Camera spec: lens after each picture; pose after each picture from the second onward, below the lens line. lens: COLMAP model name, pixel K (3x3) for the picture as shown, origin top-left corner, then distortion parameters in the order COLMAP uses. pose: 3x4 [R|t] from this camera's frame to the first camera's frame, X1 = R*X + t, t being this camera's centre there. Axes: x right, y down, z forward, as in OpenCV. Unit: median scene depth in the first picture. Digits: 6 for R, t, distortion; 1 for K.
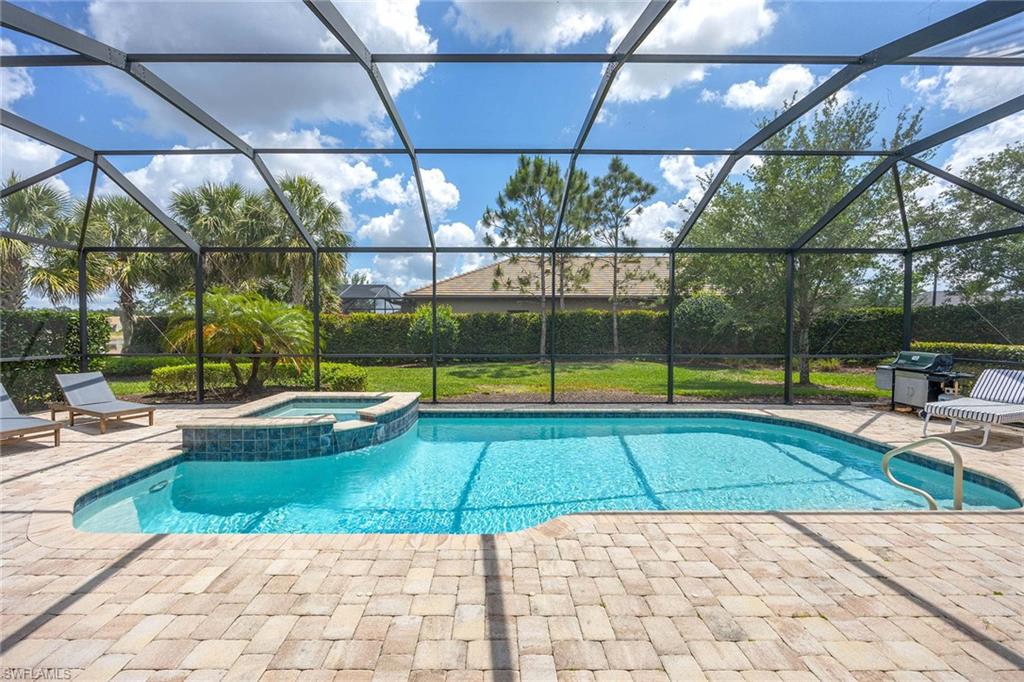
lens RADIAL K [[398.2, 0, 489.0], [0, 398.2, 332.6], [0, 0, 1]] dist [-0.001581, 0.000224]
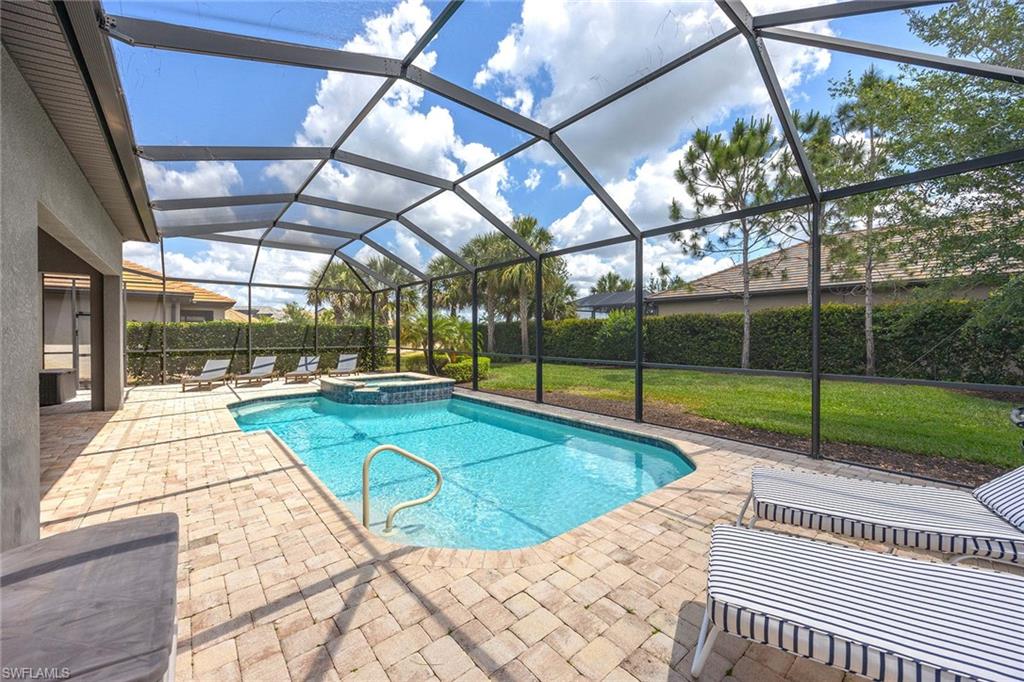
lens RADIAL K [[398.2, 0, 506.7], [0, 398.2, 337.1], [0, 0, 1]] dist [-0.001581, 0.000224]
pose [[0.644294, 0.010583, -0.764705, 1.298331], [-0.007969, 0.999943, 0.007124, -0.000126], [0.764736, 0.001504, 0.644341, 0.389690]]
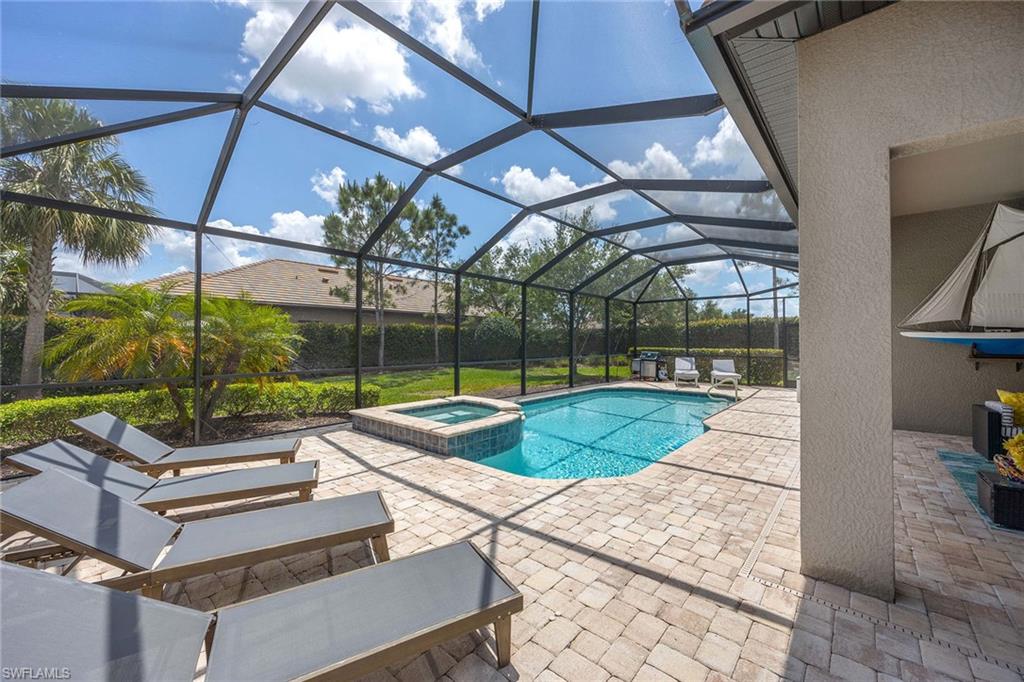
lens RADIAL K [[398.2, 0, 511.4], [0, 398.2, 338.5], [0, 0, 1]] dist [-0.001581, 0.000224]
pose [[0.643254, 0.011130, 0.765572, -1.305076], [0.003906, 0.999834, -0.017818, 0.013475], [-0.765643, 0.014452, 0.643104, 0.208529]]
